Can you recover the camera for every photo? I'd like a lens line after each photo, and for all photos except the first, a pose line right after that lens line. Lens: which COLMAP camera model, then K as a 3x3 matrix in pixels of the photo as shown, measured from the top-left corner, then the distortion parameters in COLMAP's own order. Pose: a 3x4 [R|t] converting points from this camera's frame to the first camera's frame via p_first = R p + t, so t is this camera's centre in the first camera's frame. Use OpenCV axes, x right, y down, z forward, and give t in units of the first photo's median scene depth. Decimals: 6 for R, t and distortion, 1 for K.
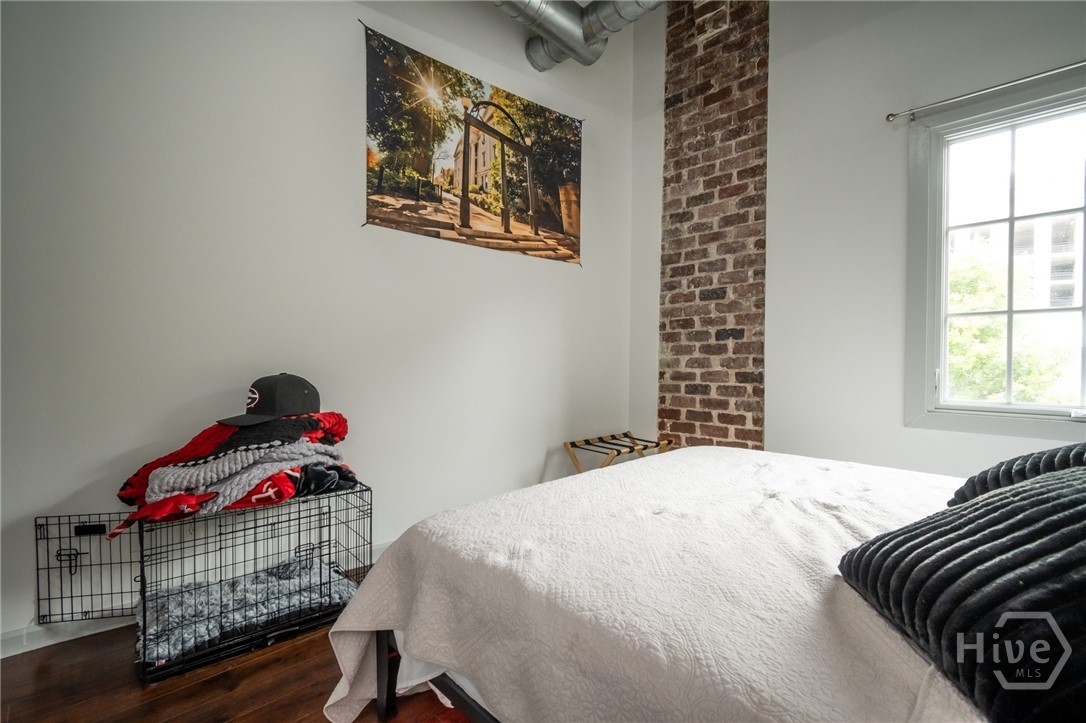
lens RADIAL K [[480.4, 0, 516.3], [0, 480.4, 365.7], [0, 0, 1]] dist [0.008757, -0.001605]
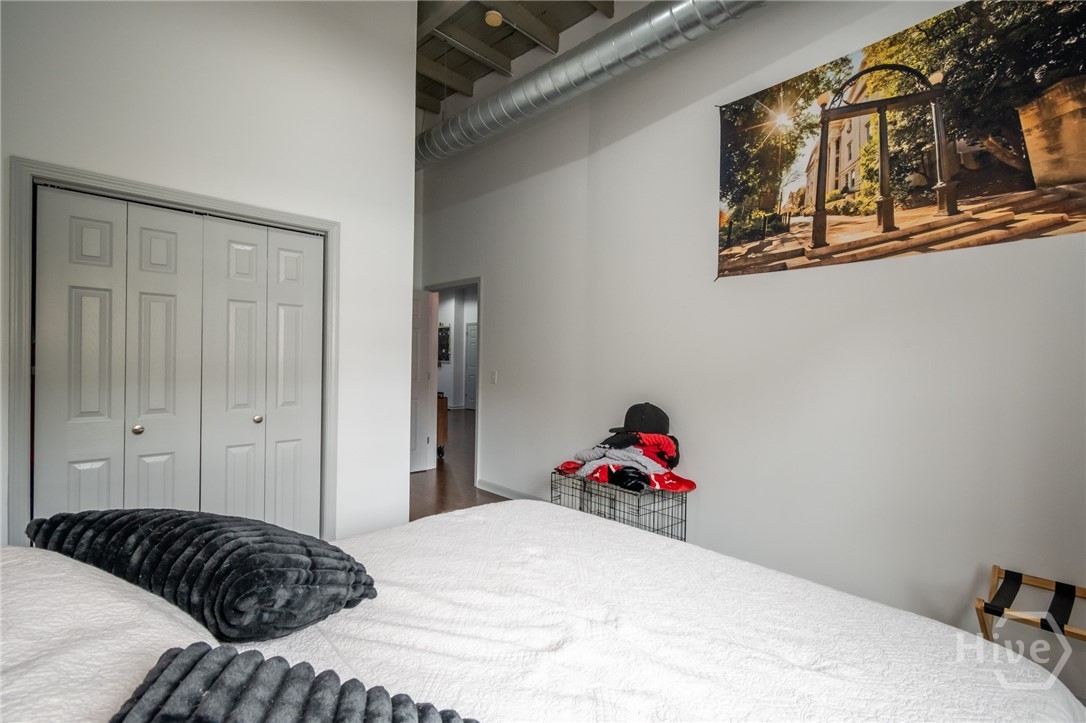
lens RADIAL K [[480.4, 0, 546.7], [0, 480.4, 368.2], [0, 0, 1]] dist [0.008757, -0.001605]
pose [[0.024801, 0.003439, -0.999686, 0.674598], [-0.028606, 0.999587, 0.002729, -0.059470], [0.999283, 0.028529, 0.024889, 0.470847]]
